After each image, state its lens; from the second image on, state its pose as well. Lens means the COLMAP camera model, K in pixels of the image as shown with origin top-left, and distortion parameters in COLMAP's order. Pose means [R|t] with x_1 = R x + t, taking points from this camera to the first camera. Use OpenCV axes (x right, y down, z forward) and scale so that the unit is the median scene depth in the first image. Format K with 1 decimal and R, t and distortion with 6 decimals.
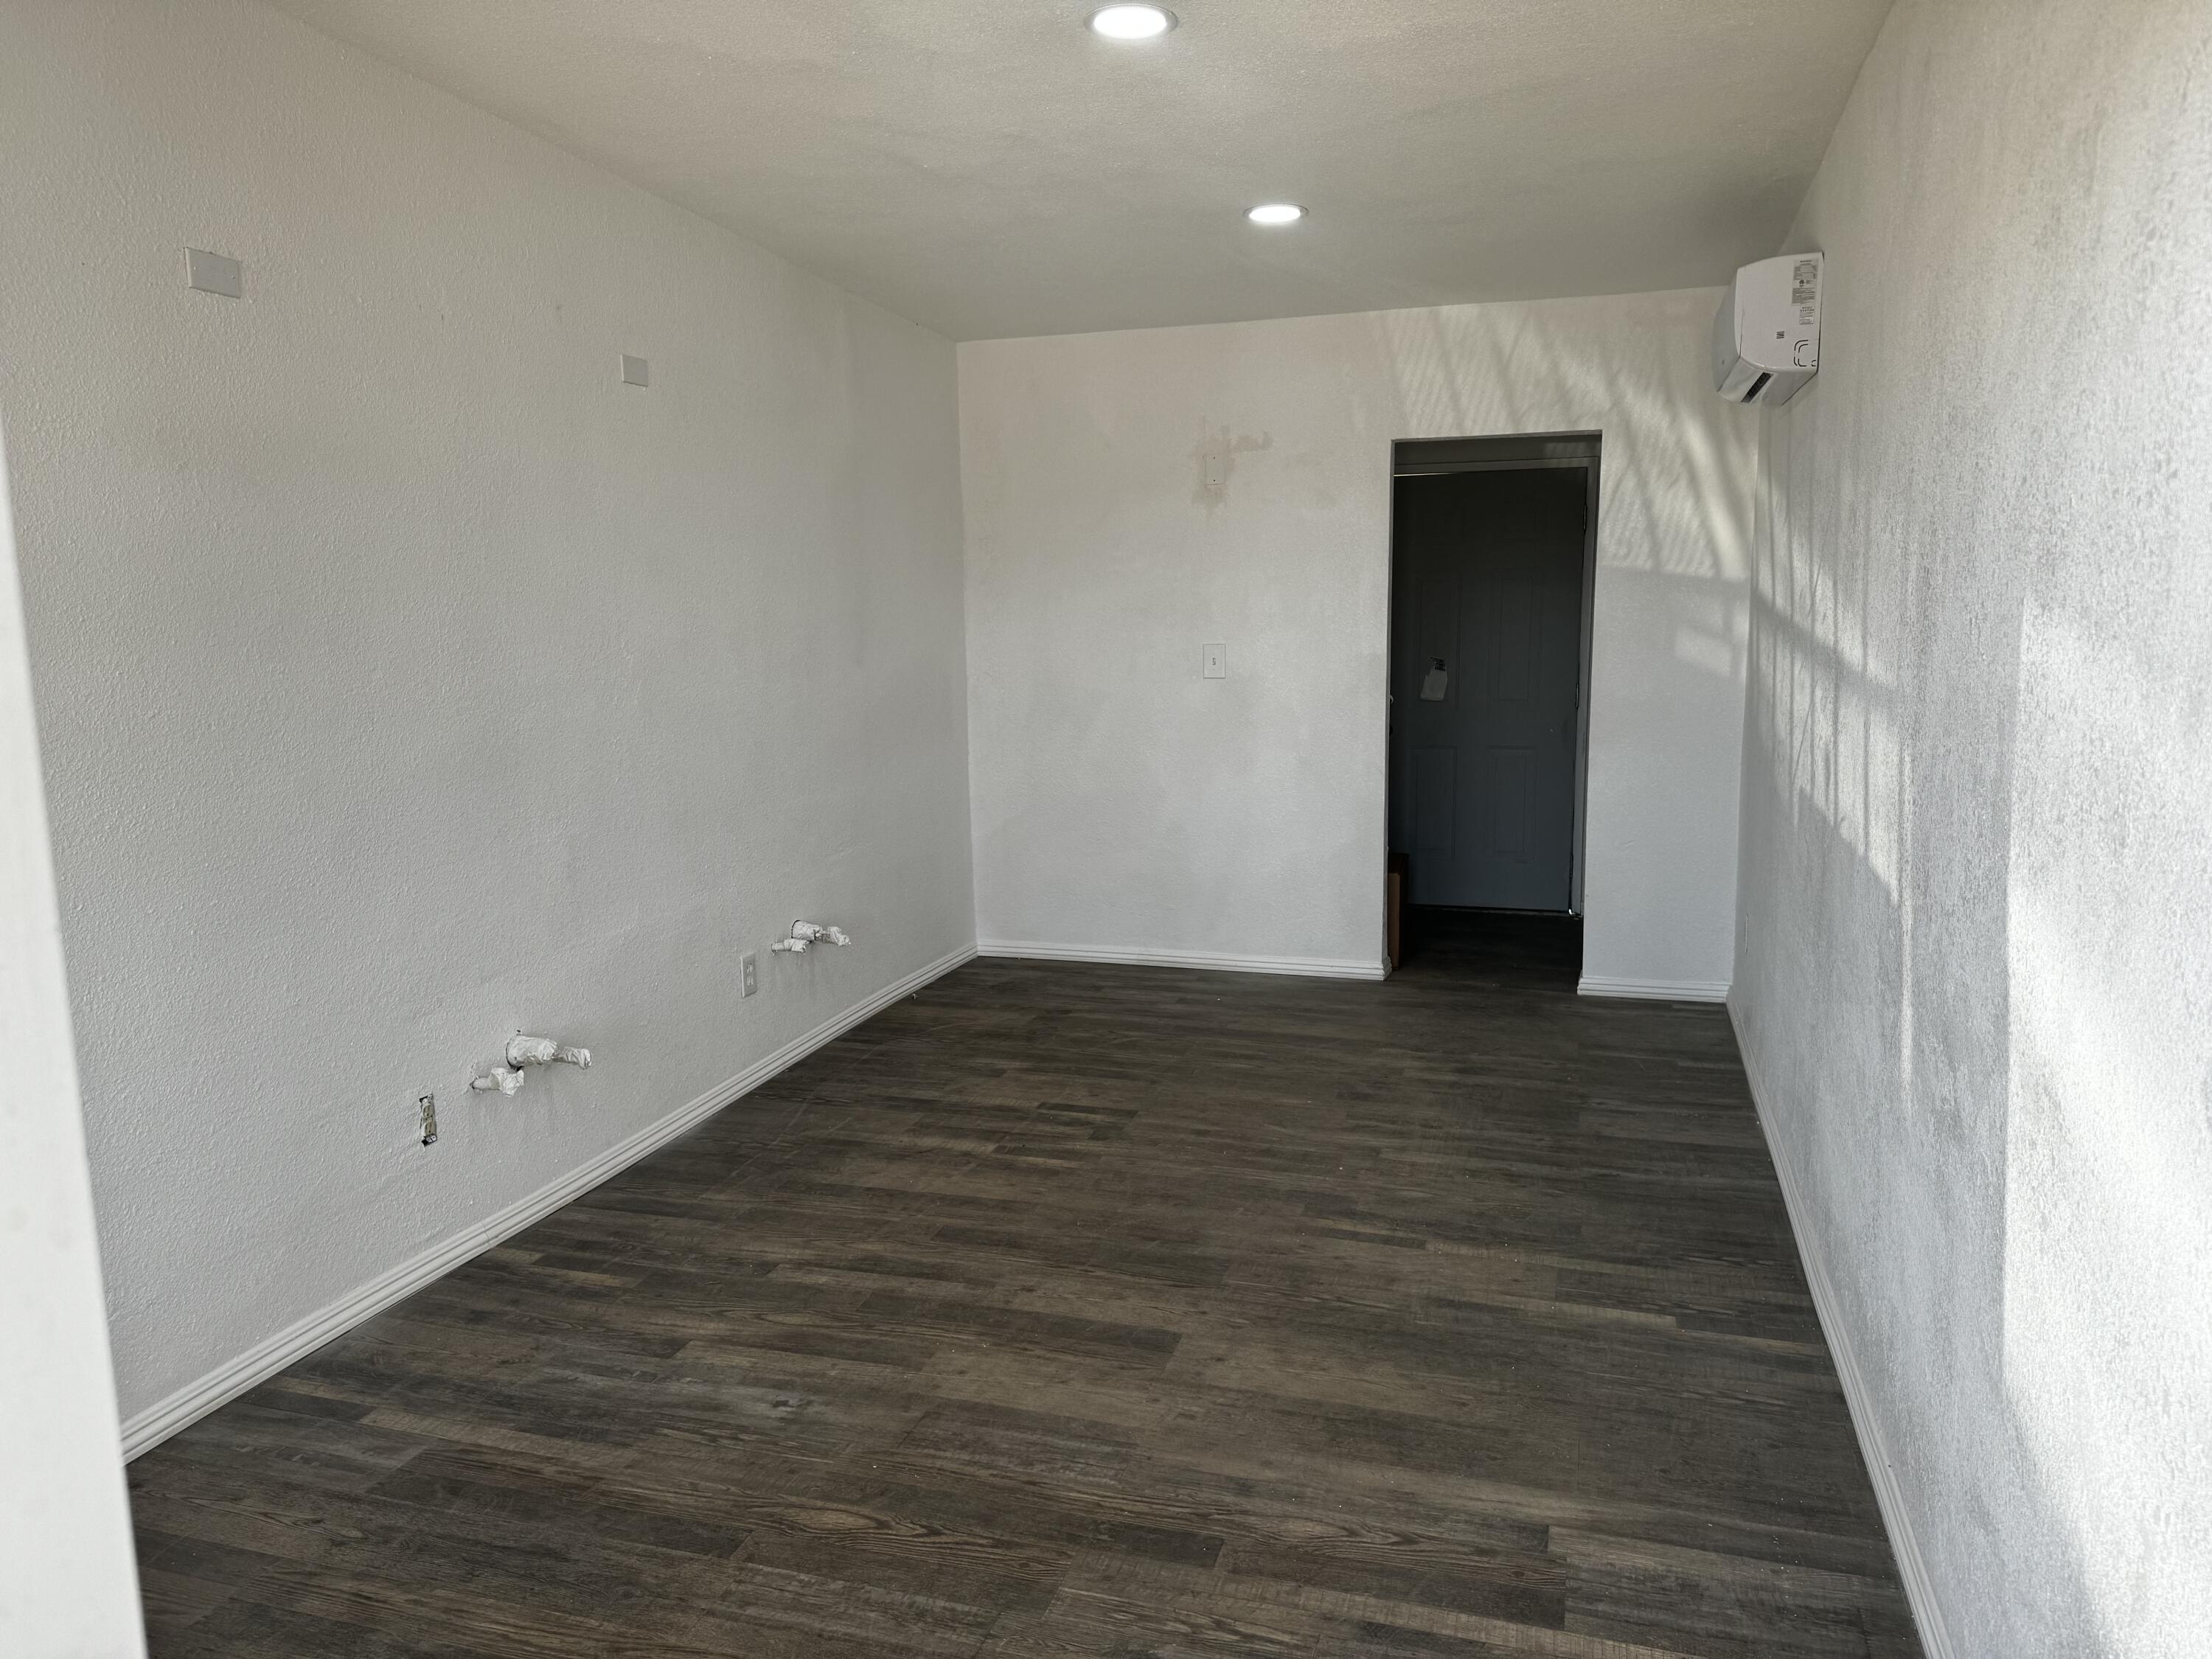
lens RADIAL K [[1536.6, 0, 1105.8], [0, 1536.6, 835.9], [0, 0, 1]] dist [0.008552, 0.000613]
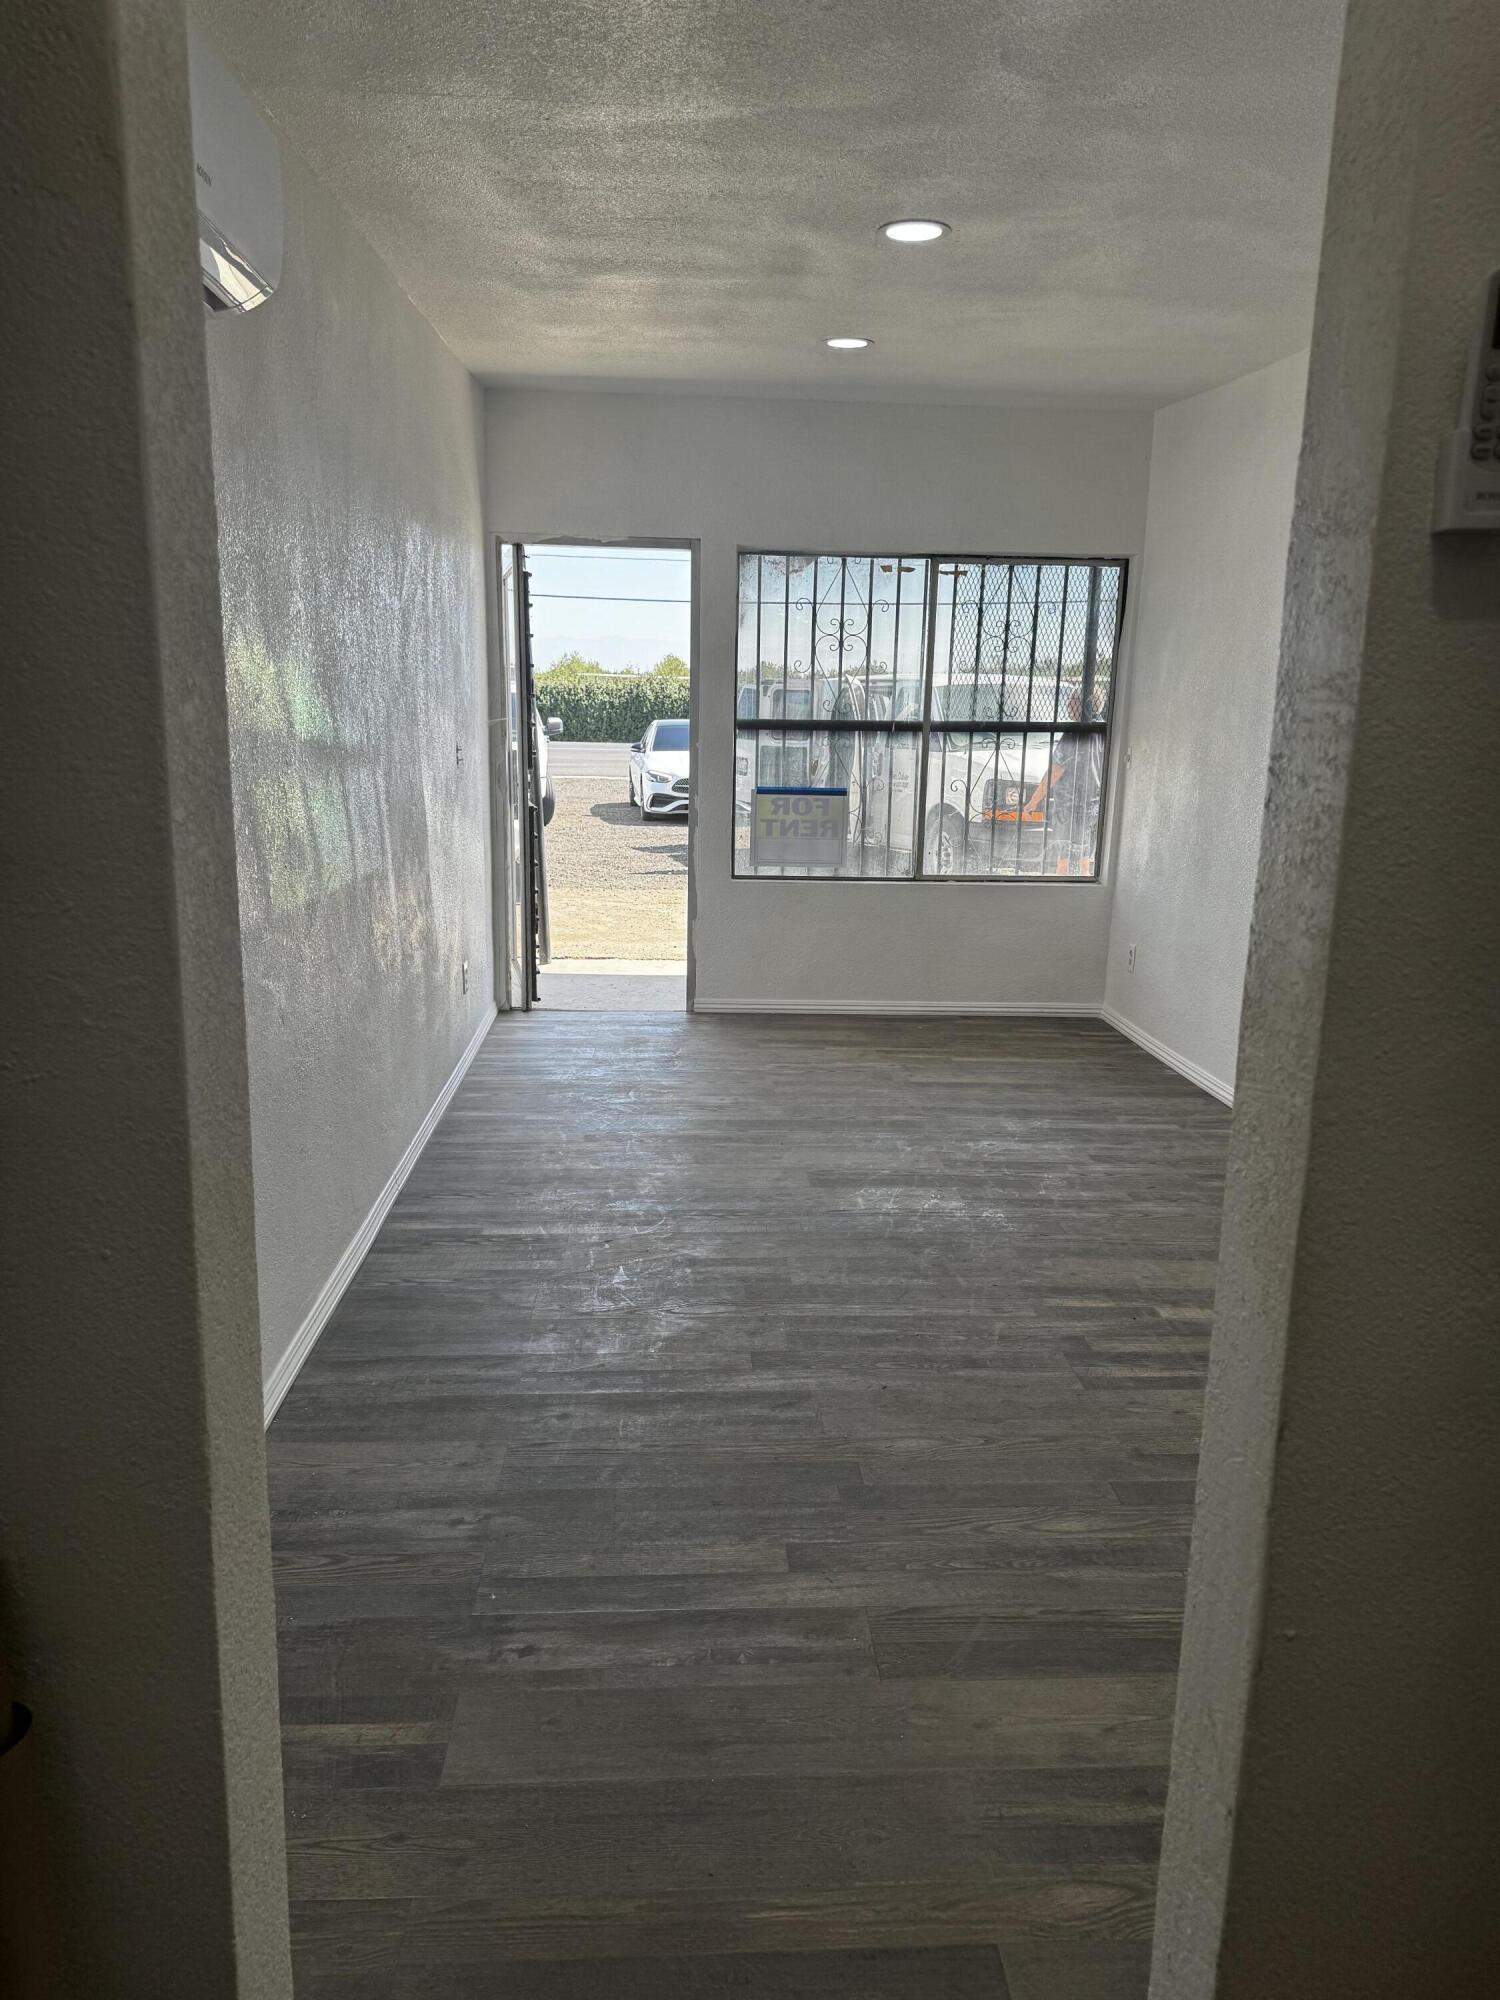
lens RADIAL K [[1389.4, 0, 750.8], [0, 1389.4, 1002.5], [0, 0, 1]] dist [0.008552, 0.000613]
pose [[-0.935692, 0.071398, -0.345519, 0.475238], [-0.058147, 0.934713, 0.350616, -0.270219], [0.347994, 0.348159, -0.870451, 1.771888]]
